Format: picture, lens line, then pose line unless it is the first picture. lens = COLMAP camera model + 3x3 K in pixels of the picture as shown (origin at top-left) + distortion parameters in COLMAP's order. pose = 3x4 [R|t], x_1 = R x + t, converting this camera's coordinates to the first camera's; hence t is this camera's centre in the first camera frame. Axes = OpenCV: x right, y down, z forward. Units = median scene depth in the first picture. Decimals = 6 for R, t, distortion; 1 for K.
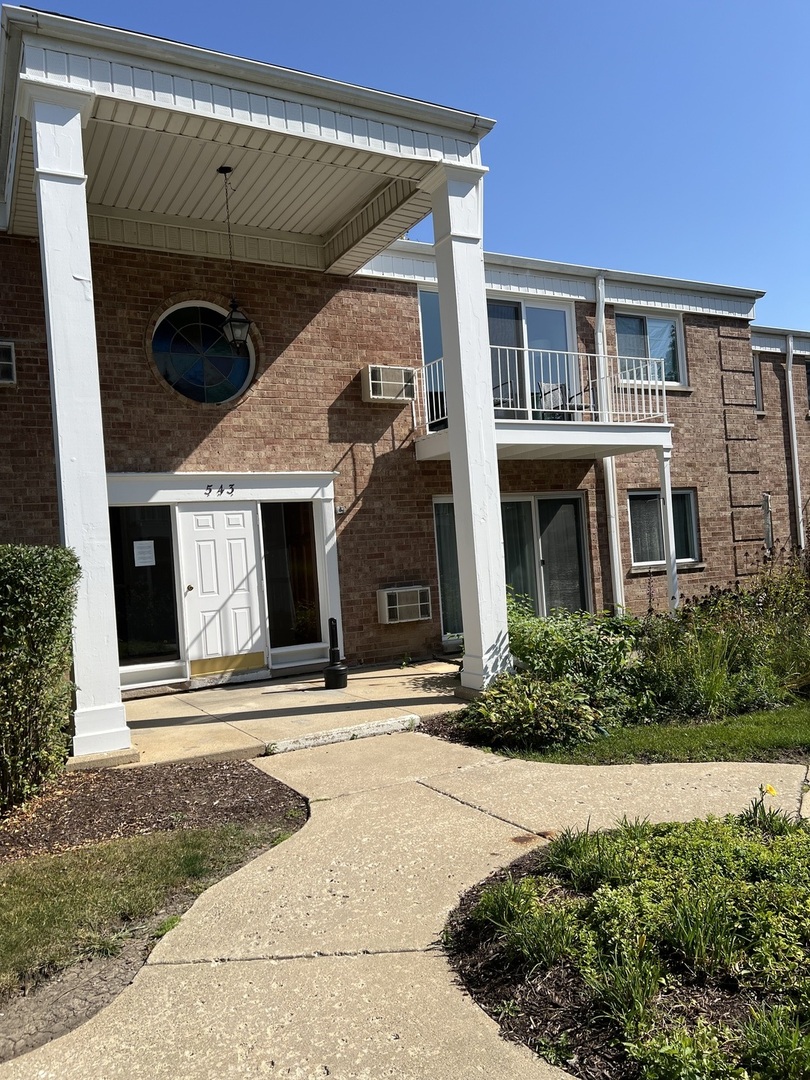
lens RADIAL K [[830.8, 0, 402.7], [0, 830.8, 544.5], [0, 0, 1]] dist [0.098584, 0.000496]
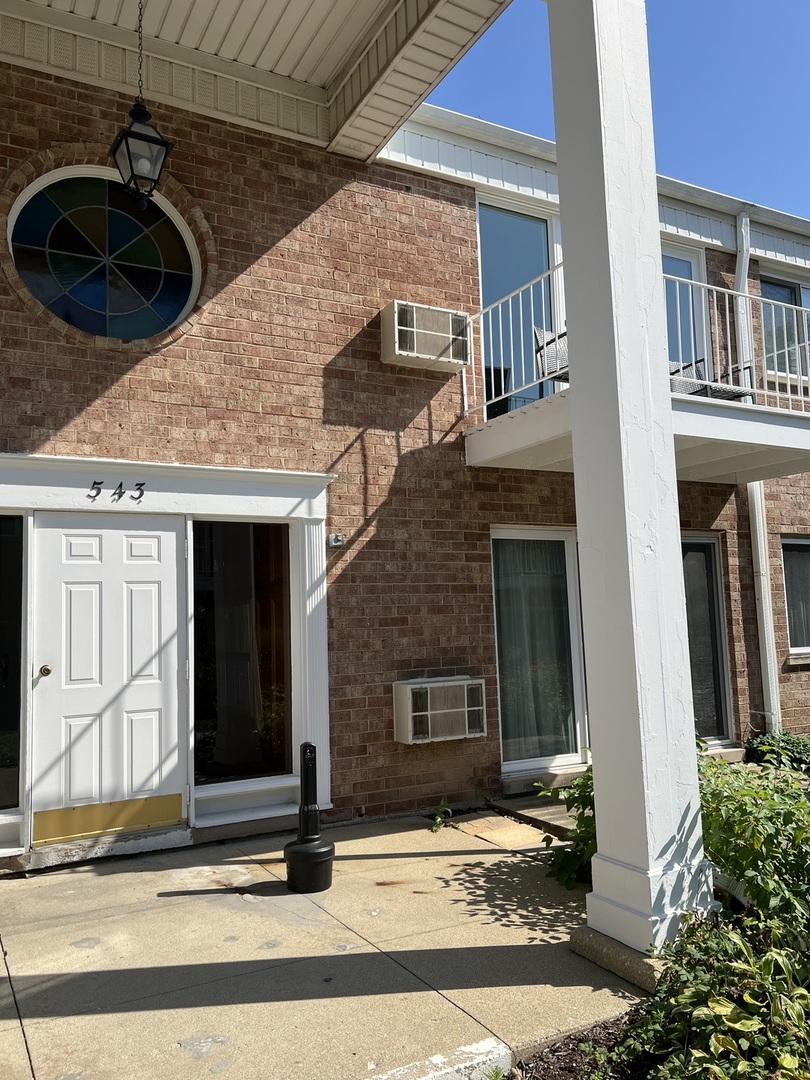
lens RADIAL K [[850.3, 0, 411.2], [0, 850.3, 538.7], [0, 0, 1]] dist [0.068104, -0.006262]
pose [[0.999312, 0.036941, 0.003341, -0.024709], [-0.036520, 0.995670, -0.085489, 0.006252], [-0.006485, 0.085308, 0.996334, 0.408113]]
